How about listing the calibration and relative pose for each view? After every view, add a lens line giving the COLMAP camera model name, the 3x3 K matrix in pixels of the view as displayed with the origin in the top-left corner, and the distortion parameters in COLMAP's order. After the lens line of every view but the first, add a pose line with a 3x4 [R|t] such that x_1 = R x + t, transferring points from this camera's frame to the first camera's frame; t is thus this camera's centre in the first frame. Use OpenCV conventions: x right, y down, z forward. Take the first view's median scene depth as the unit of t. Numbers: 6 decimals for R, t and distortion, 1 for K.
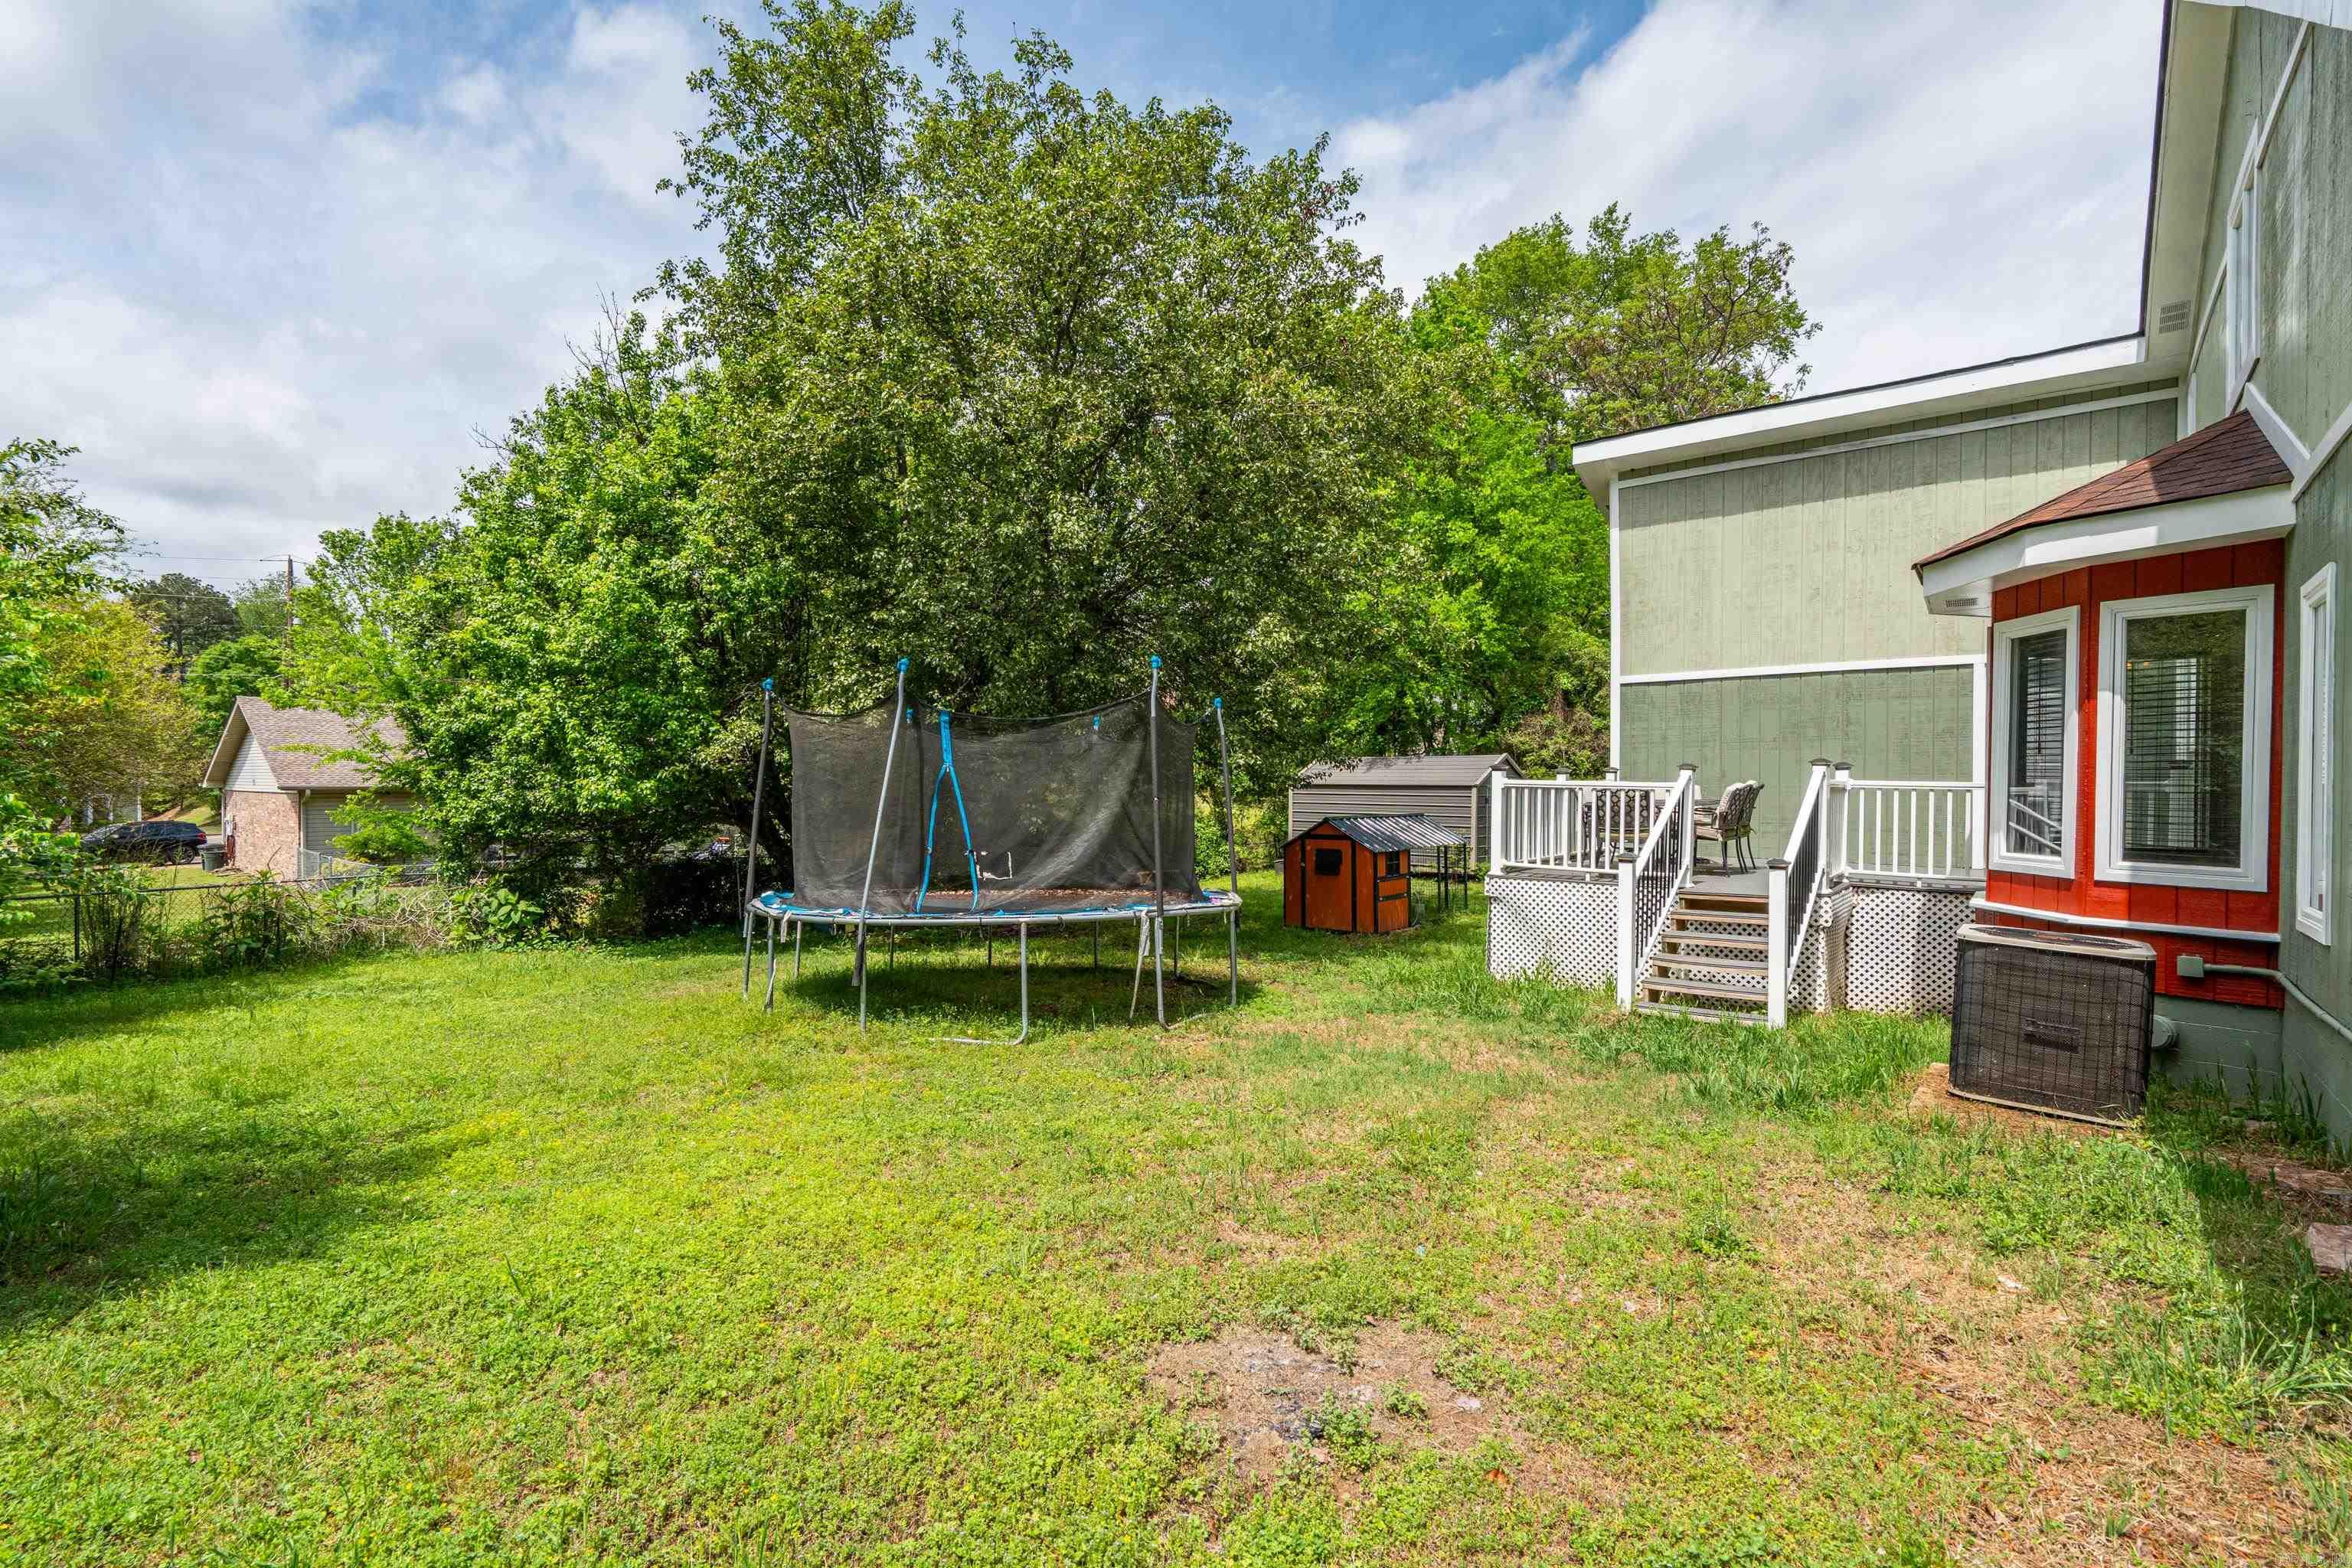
lens RADIAL K [[1086.2, 0, 1176.0], [0, 1086.2, 784.0], [0, 0, 1]] dist [0.002642, 0.000412]
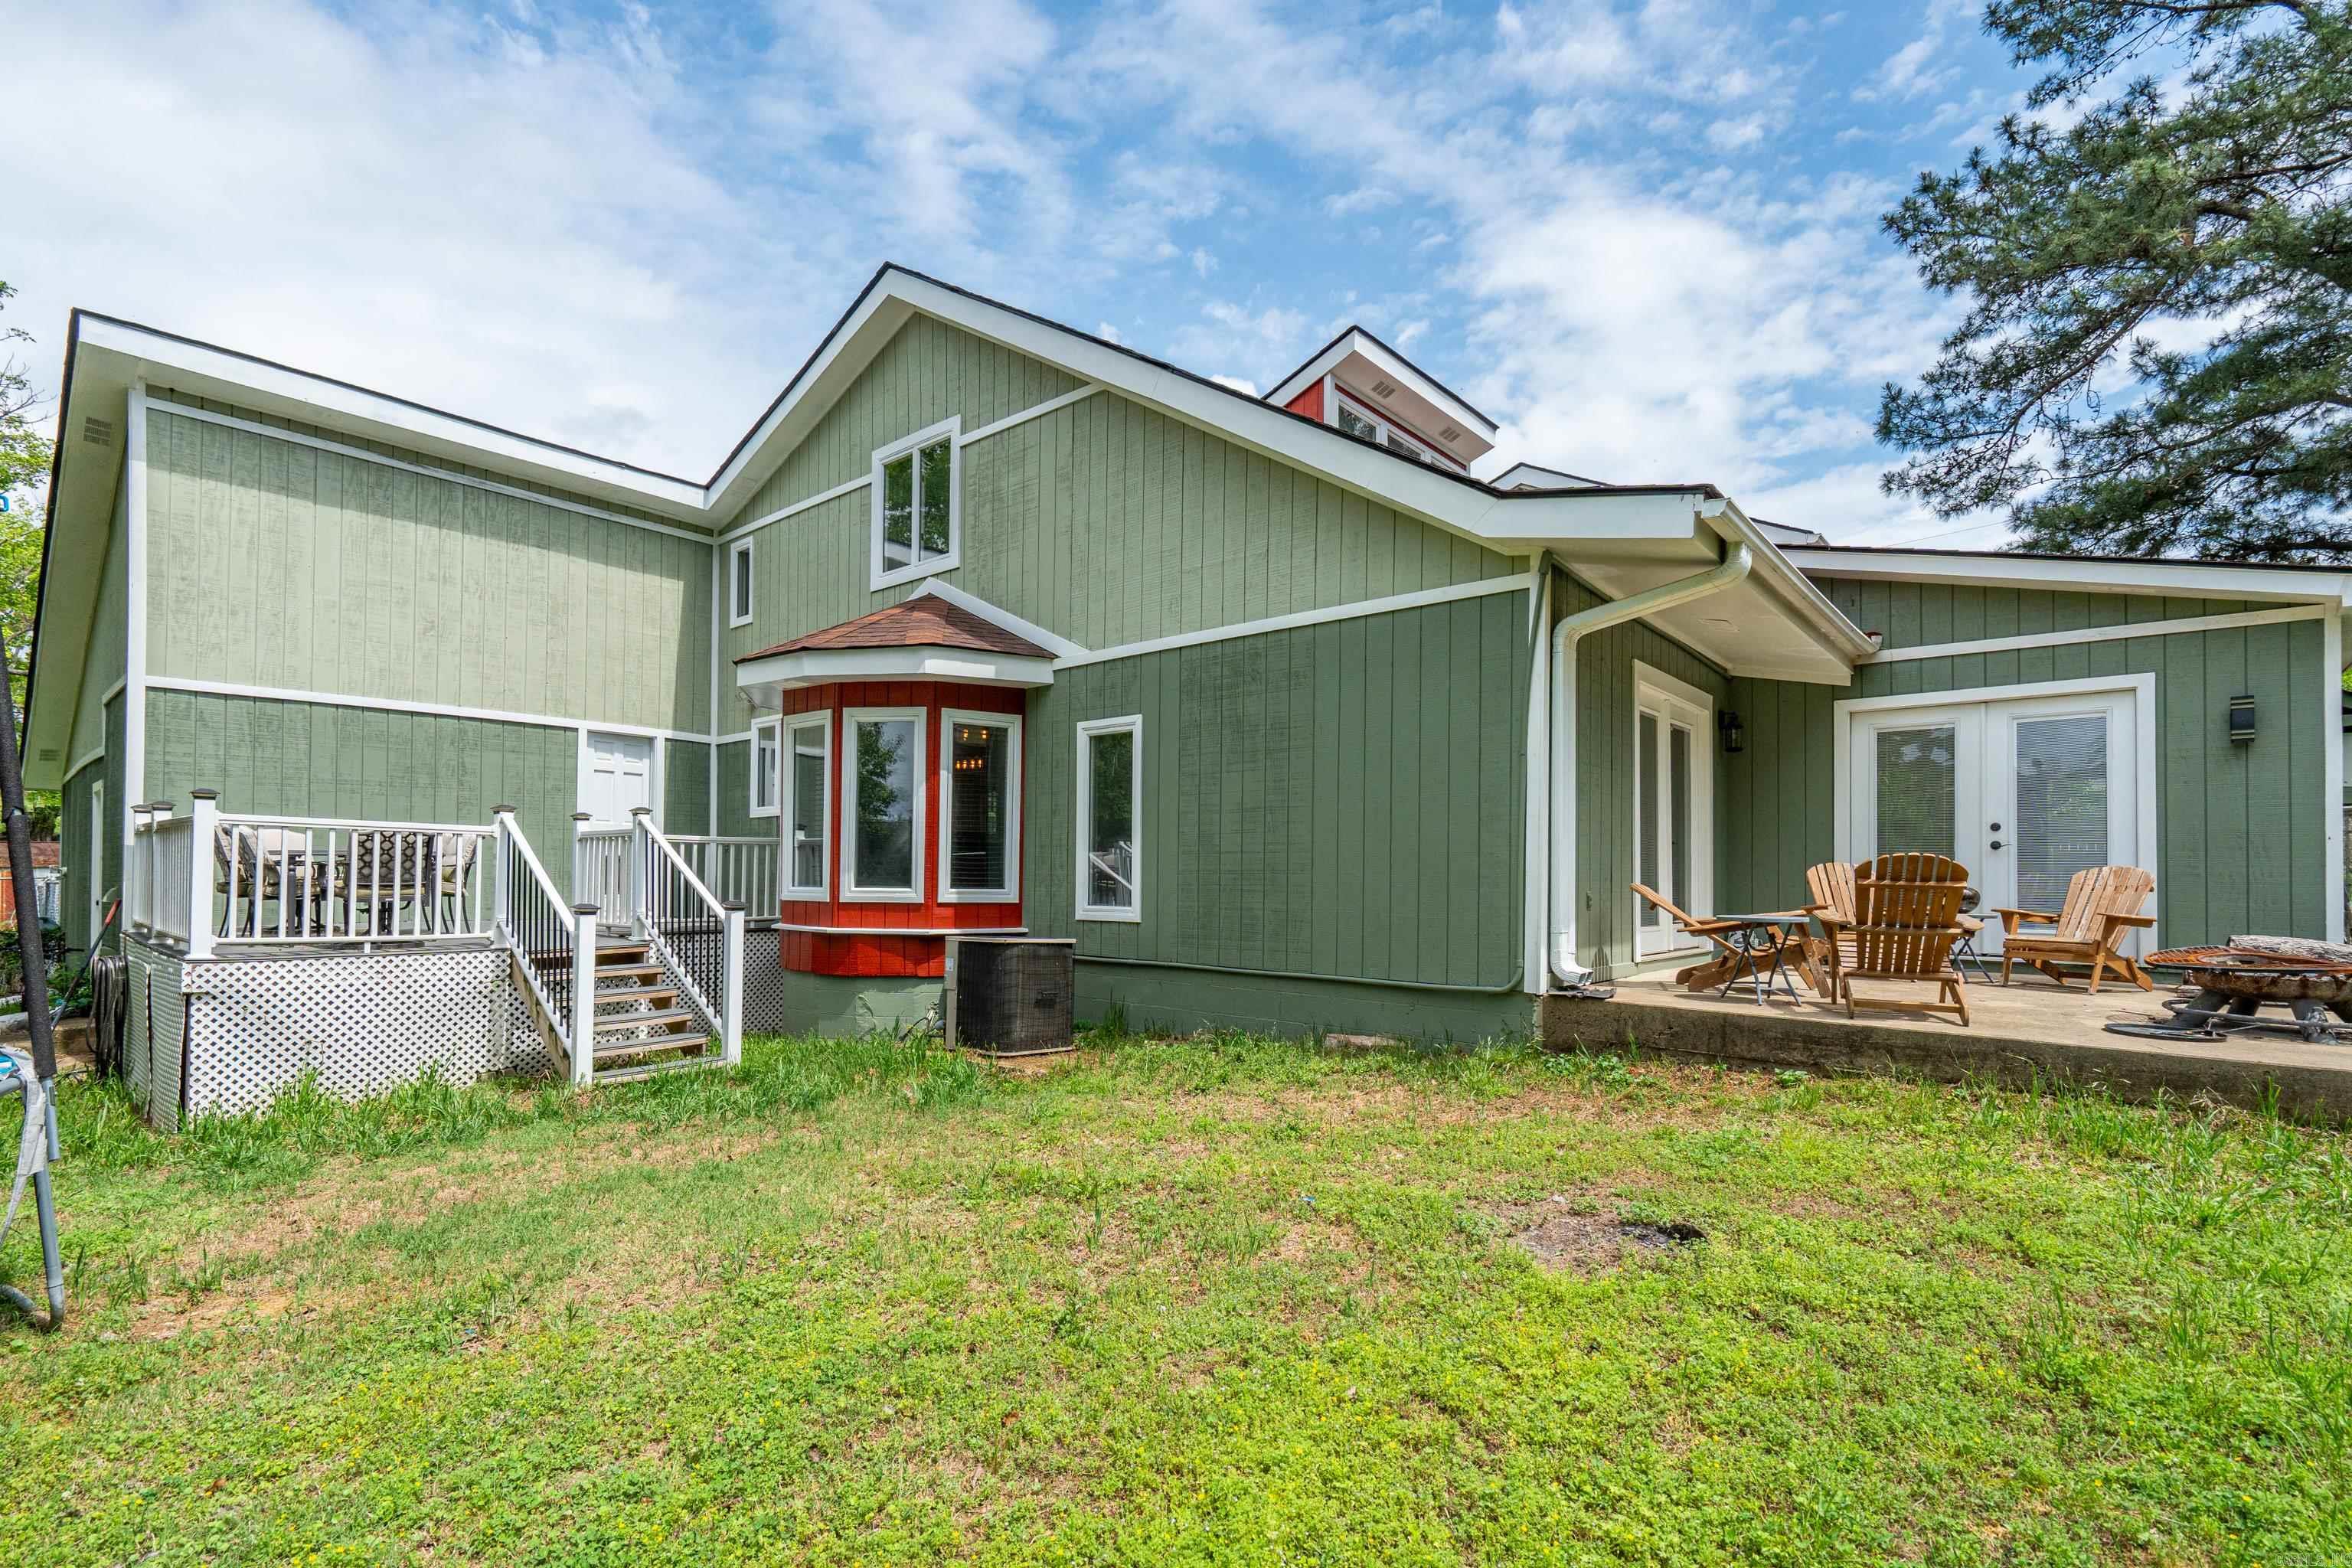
lens RADIAL K [[1083.3, 0, 1175.1], [0, 1083.3, 859.6], [0, 0, 1]] dist [0.000752, 0.000152]
pose [[0.015425, 0.007830, 0.999850, -0.134829], [-0.007068, 0.999945, -0.007722, 0.009735], [-0.999856, -0.006947, 0.015479, 0.159144]]
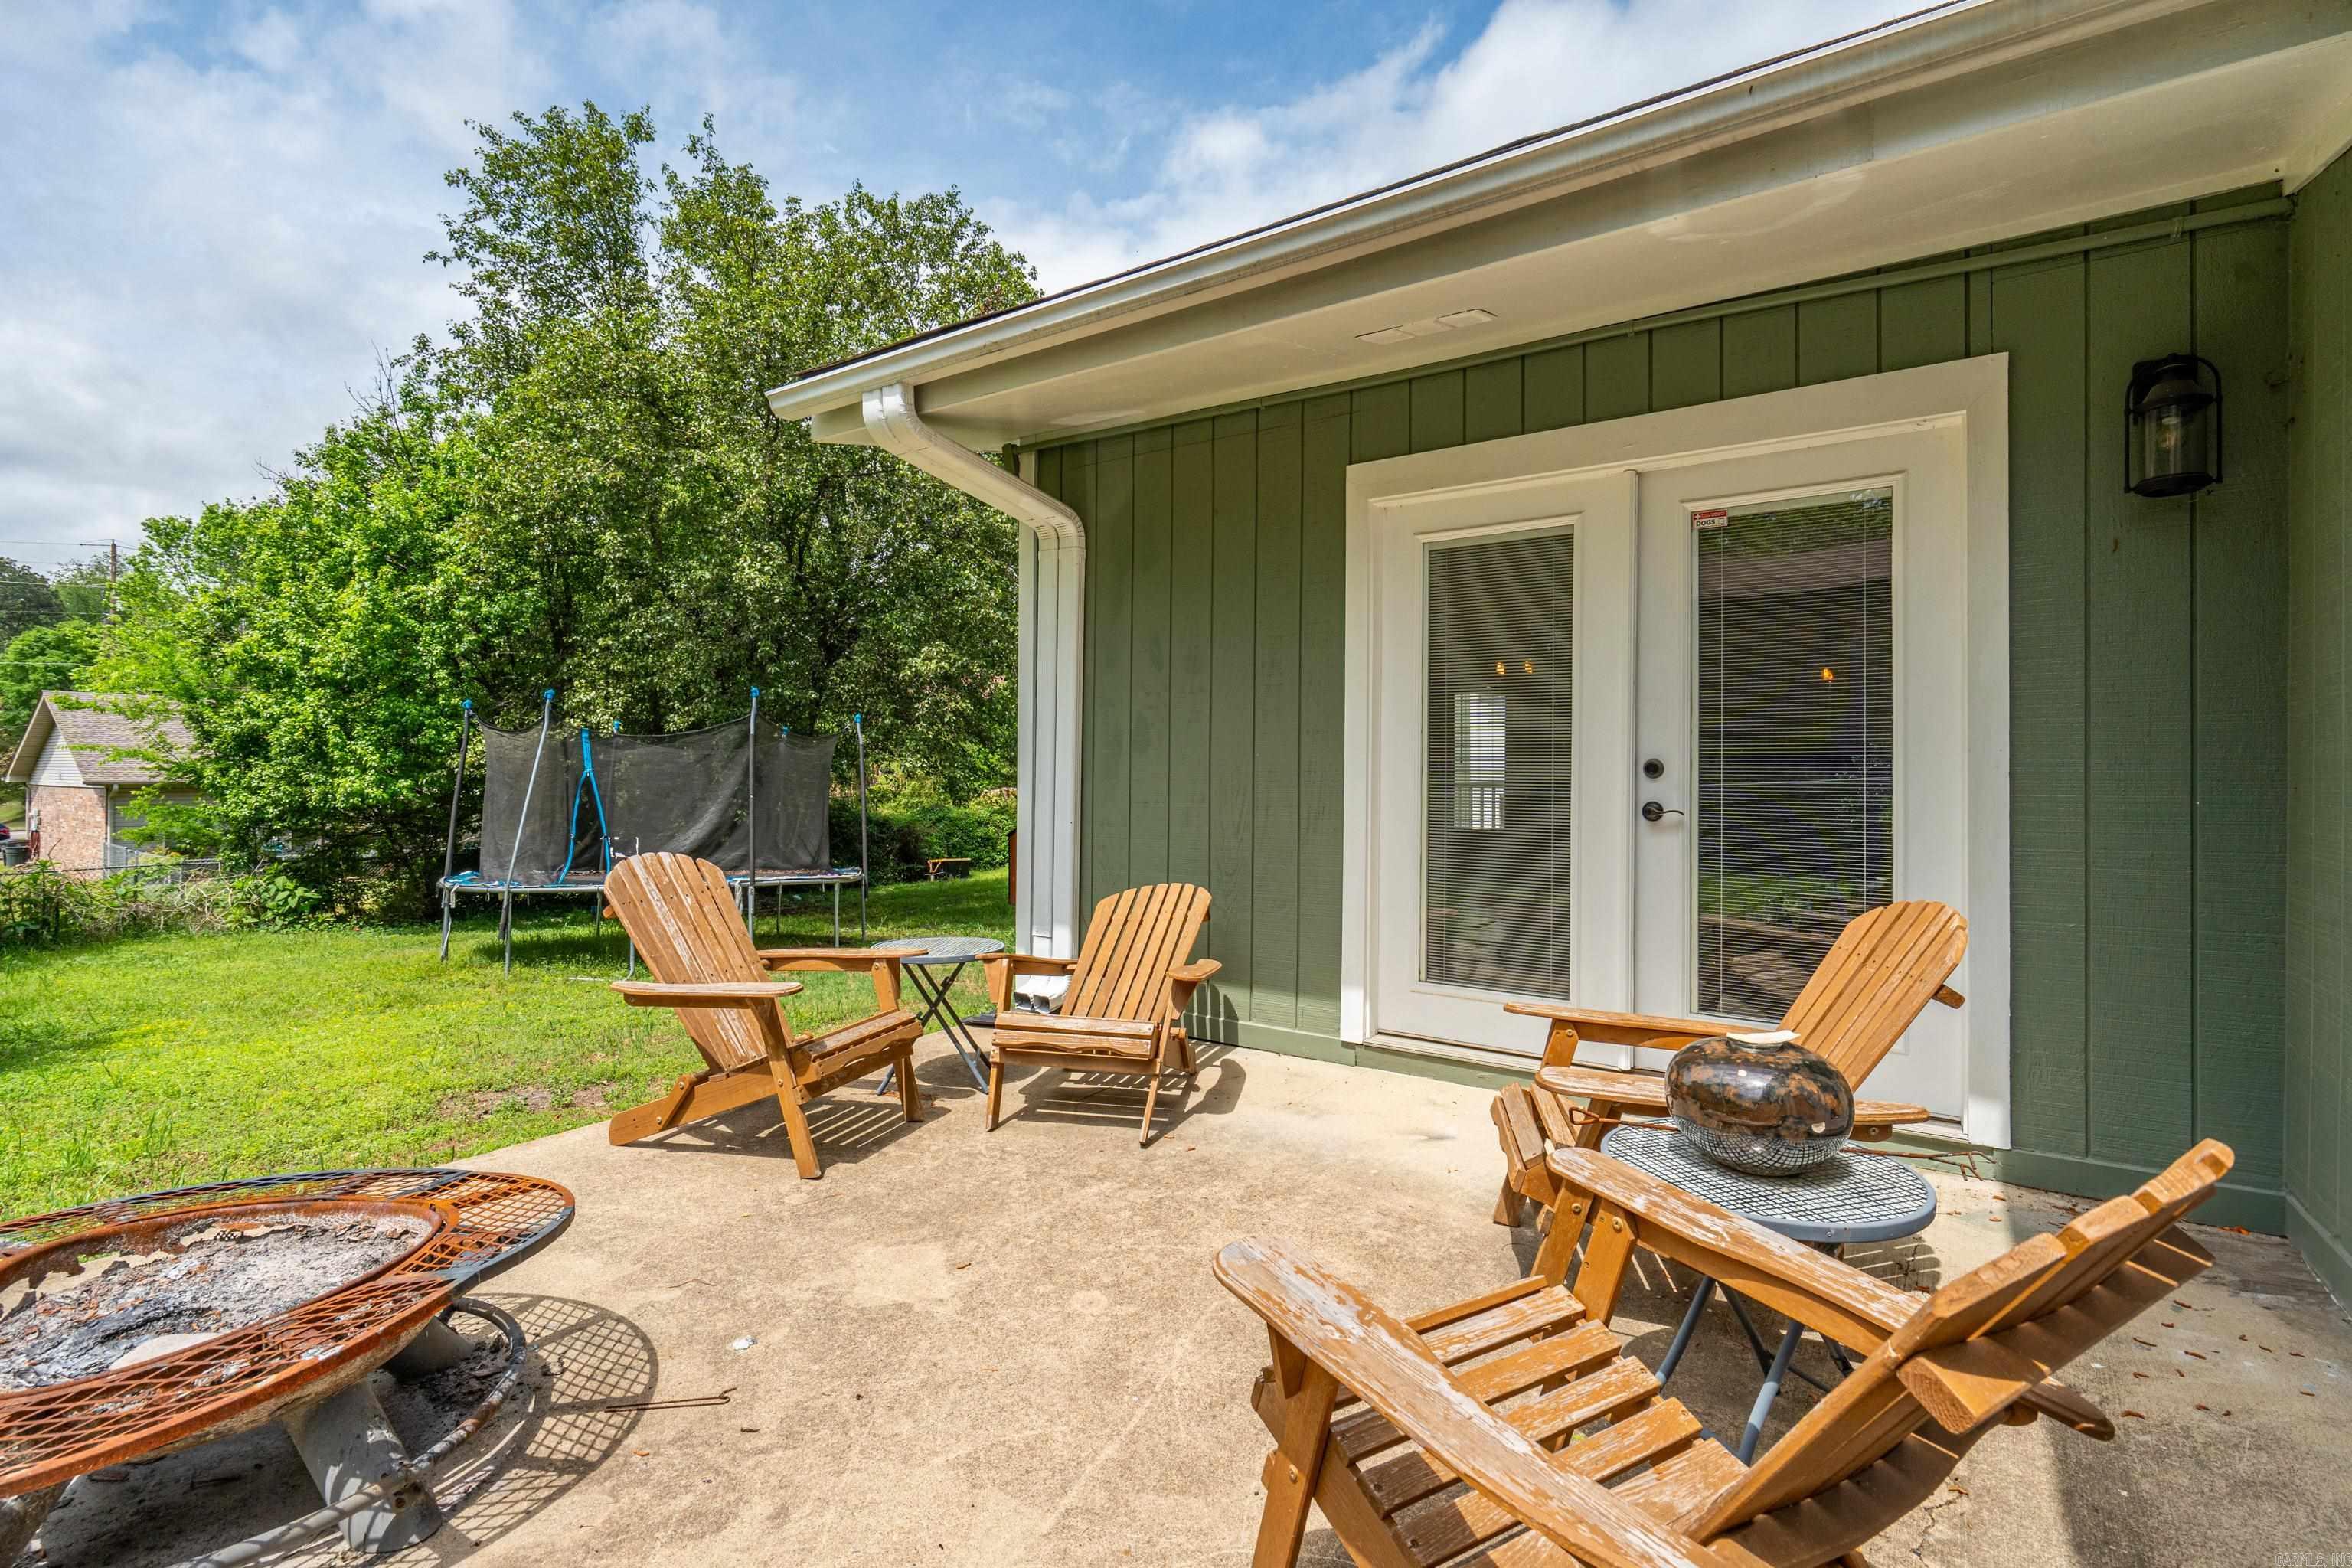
lens RADIAL K [[1081.3, 0, 1176.1], [0, 1081.3, 769.4], [0, 0, 1]] dist [-0.002871, -0.000652]
pose [[0.995740, 0.003897, 0.092124, 0.192515], [-0.002984, 0.999945, -0.010038, -0.004031], [-0.092158, 0.009720, 0.995697, -0.181898]]
